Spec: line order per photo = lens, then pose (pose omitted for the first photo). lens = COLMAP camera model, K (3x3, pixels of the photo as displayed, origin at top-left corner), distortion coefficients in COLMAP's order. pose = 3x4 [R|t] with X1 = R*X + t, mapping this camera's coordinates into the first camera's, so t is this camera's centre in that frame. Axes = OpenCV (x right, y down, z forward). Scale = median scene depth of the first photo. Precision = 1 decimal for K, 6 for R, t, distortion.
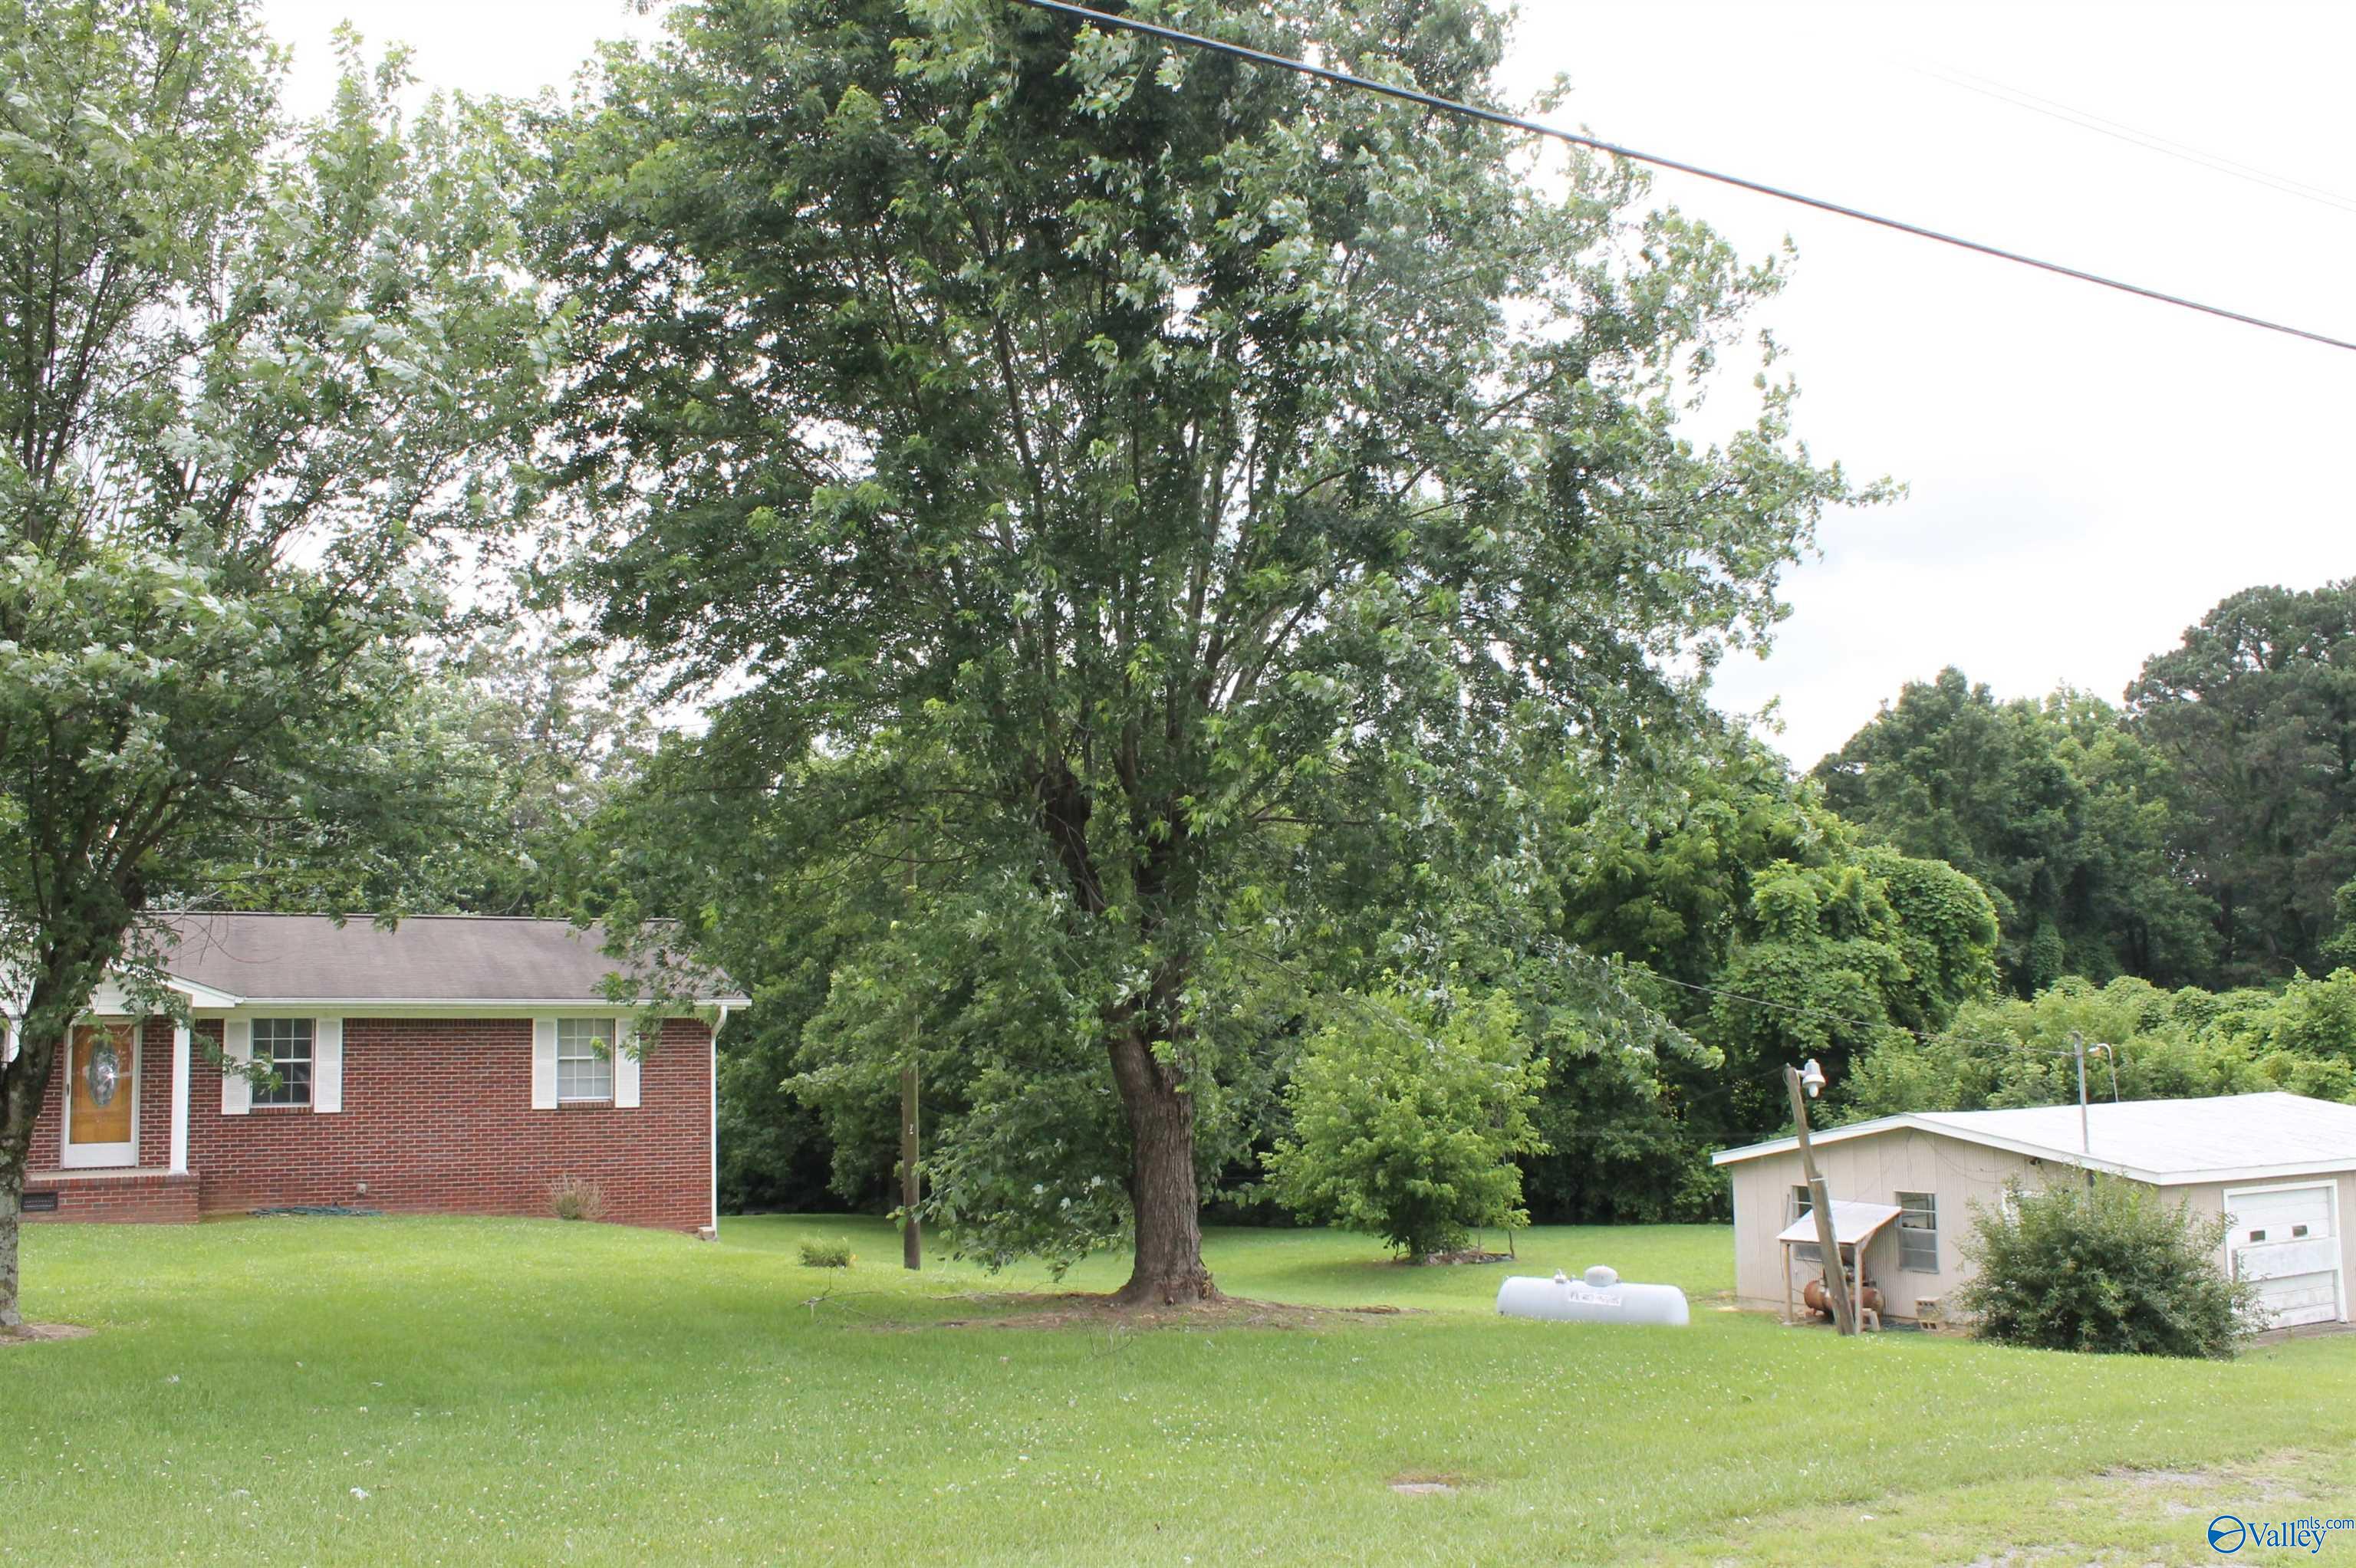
lens RADIAL K [[2028.8, 0, 1148.5], [0, 2028.8, 784.9], [0, 0, 1]] dist [-0.158106, 0.138127]
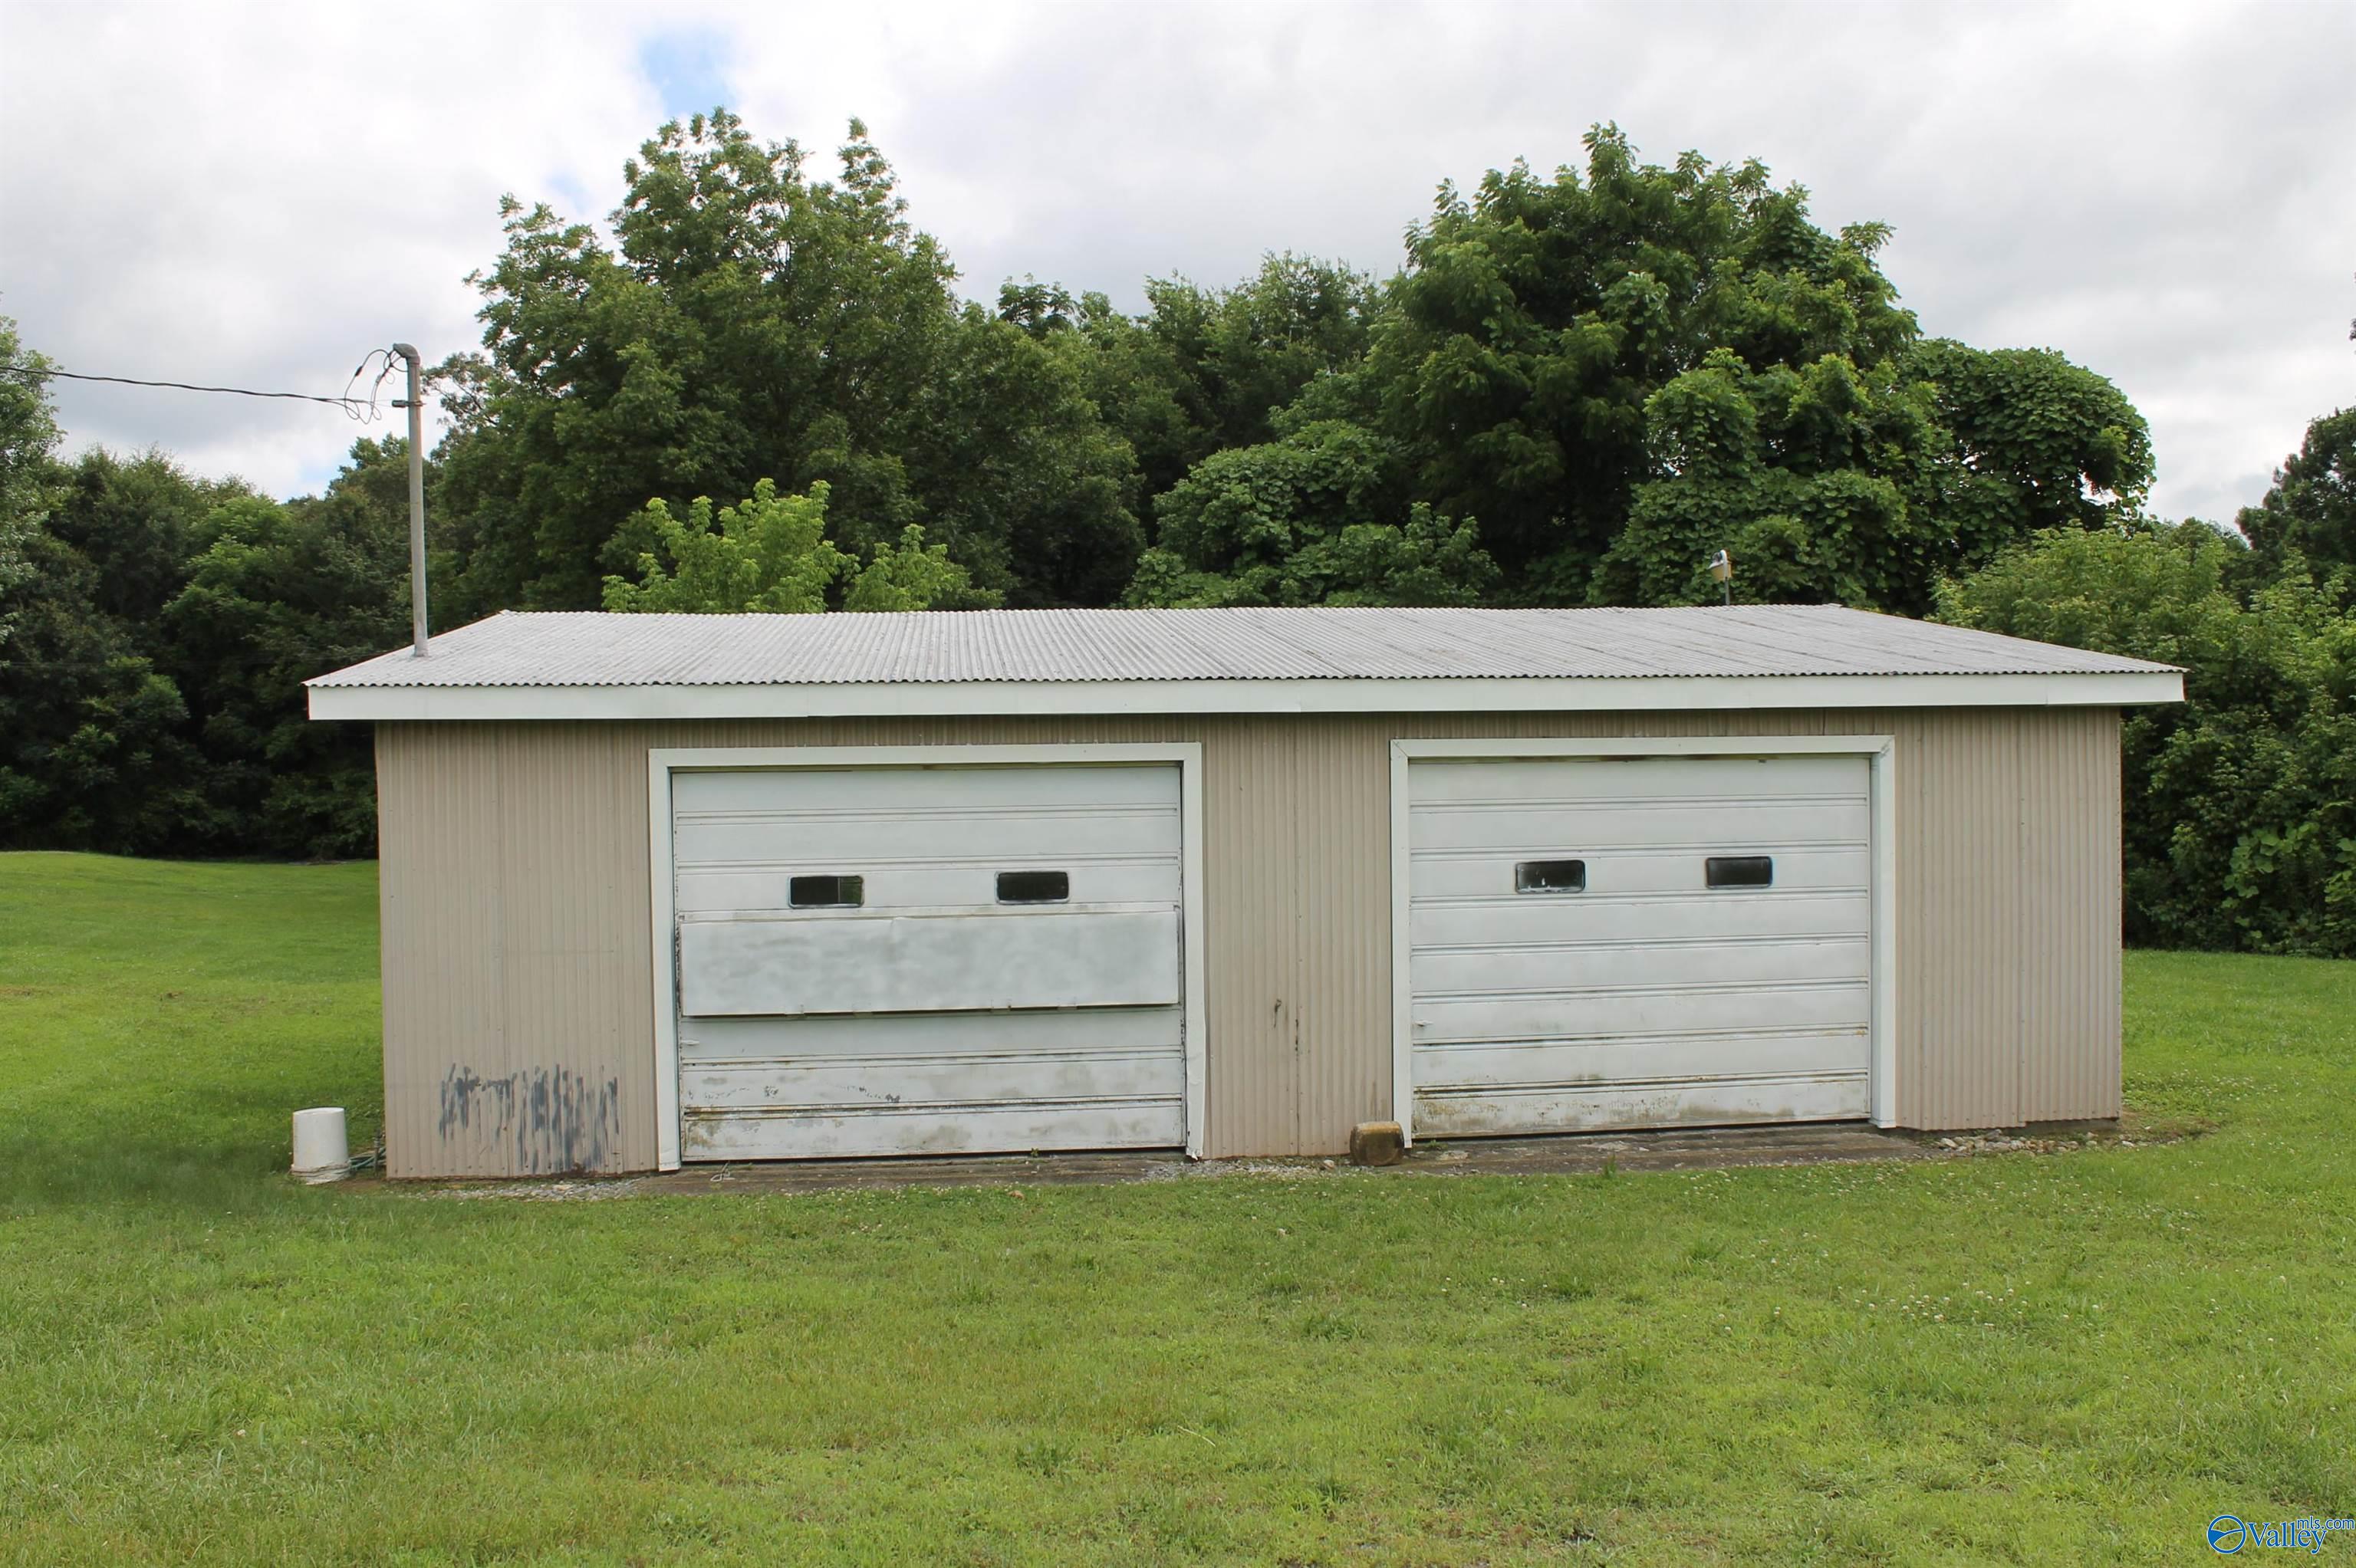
lens RADIAL K [[2028.8, 0, 1132.2], [0, 2028.8, 775.0], [0, 0, 1]] dist [-0.158106, 0.138127]
pose [[0.927528, -0.000252, -0.373753, 0.778800], [0.049125, 0.991406, 0.121245, 0.172793], [0.370510, -0.130819, 0.919570, 0.703760]]
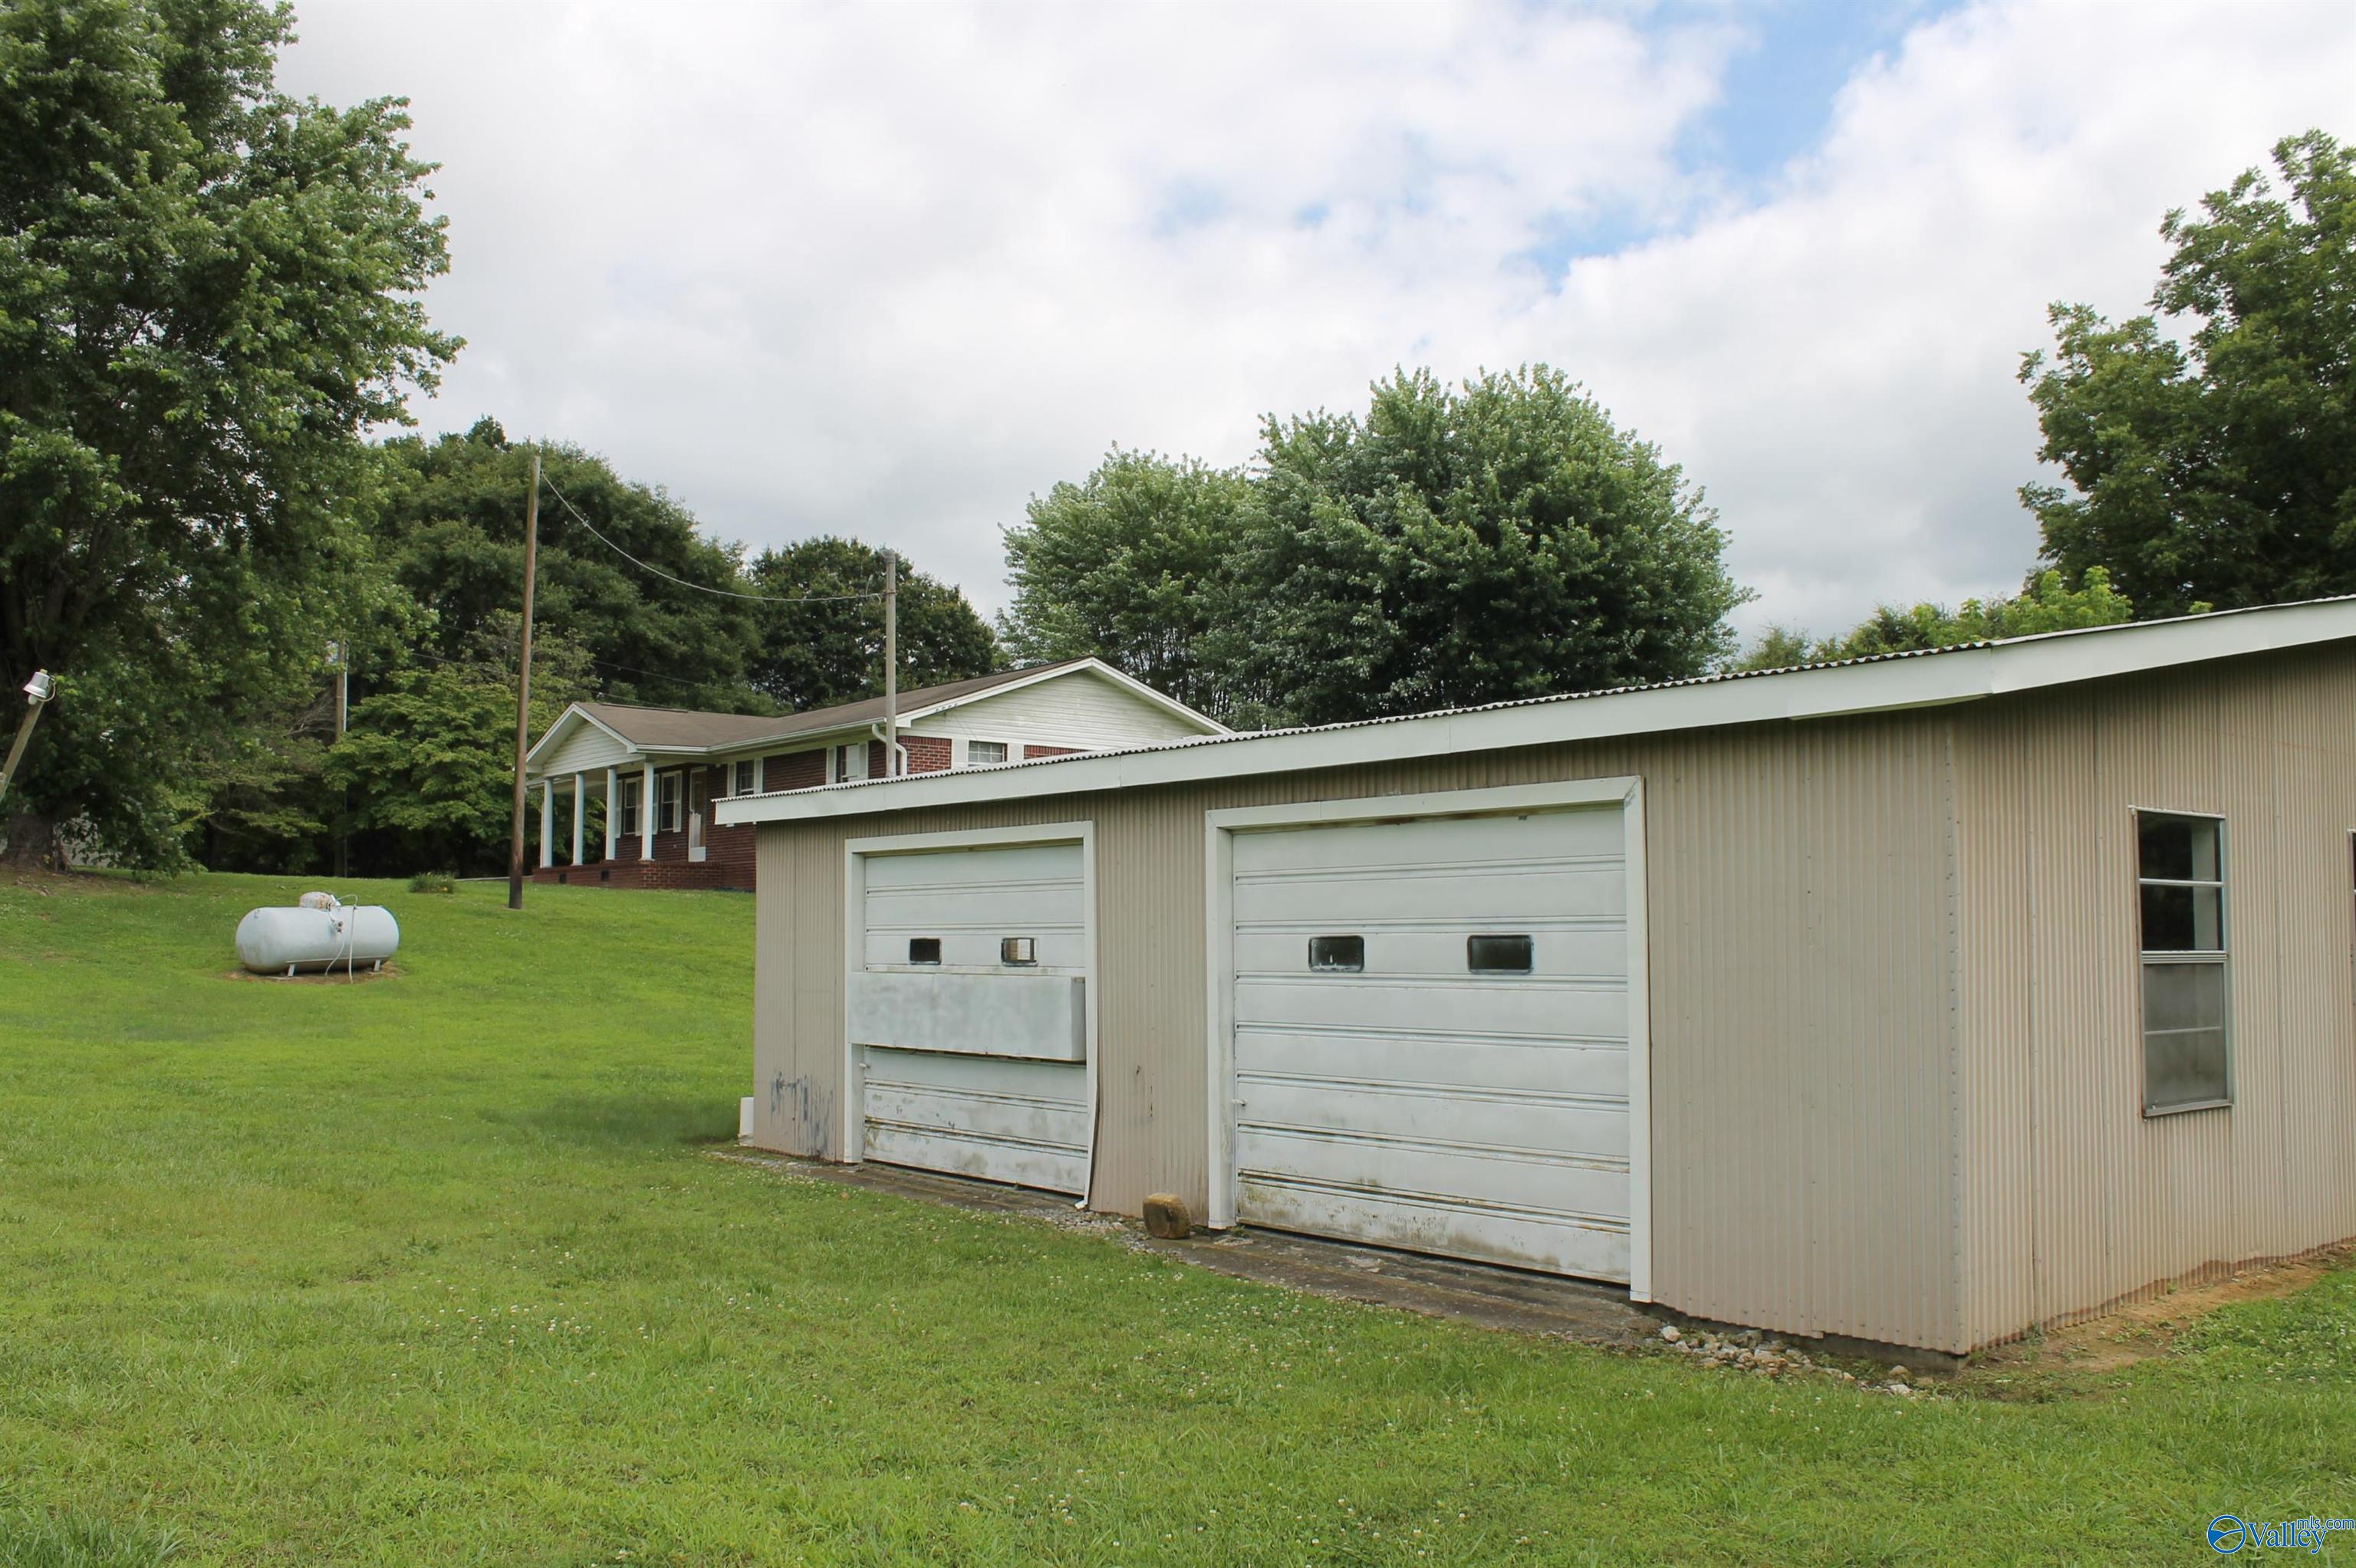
lens RADIAL K [[2028.8, 0, 1220.1], [0, 2028.8, 757.6], [0, 0, 1]] dist [-0.158106, 0.138127]
pose [[0.207739, -0.072588, -0.975487, 1.047819], [0.123171, 0.991247, -0.047530, 0.222677], [0.970399, -0.110278, 0.214861, 0.991069]]
